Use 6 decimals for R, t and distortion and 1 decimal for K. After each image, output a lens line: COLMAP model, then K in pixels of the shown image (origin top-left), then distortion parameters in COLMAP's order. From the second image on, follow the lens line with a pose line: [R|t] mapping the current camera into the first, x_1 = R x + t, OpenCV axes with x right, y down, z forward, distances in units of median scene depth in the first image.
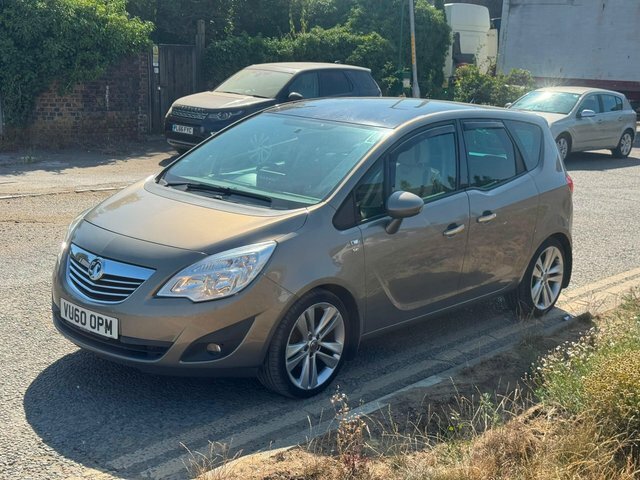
lens RADIAL K [[899.9, 0, 320.0], [0, 899.9, 240.0], [0, 0, 1]] dist [0.289455, -1.094109]
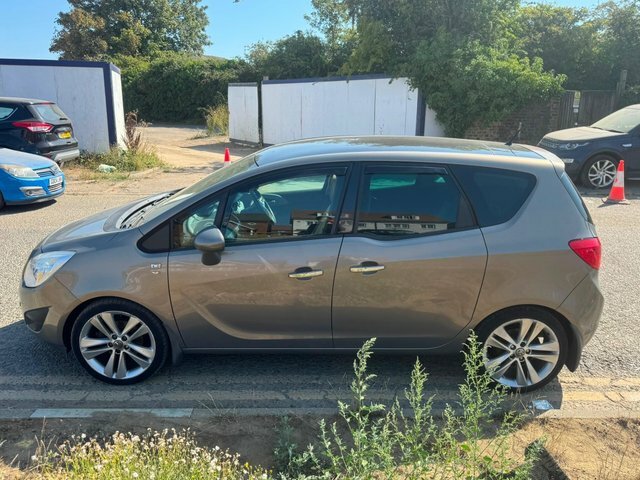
lens RADIAL K [[524.4, 0, 302.2], [0, 524.4, 240.6], [0, 0, 1]] dist [0.080714, -0.118382]
pose [[0.661855, 0.169264, -0.730272, 0.616756], [-0.129684, 0.985340, 0.110850, -0.121555], [0.738329, 0.021338, 0.674103, 0.686603]]
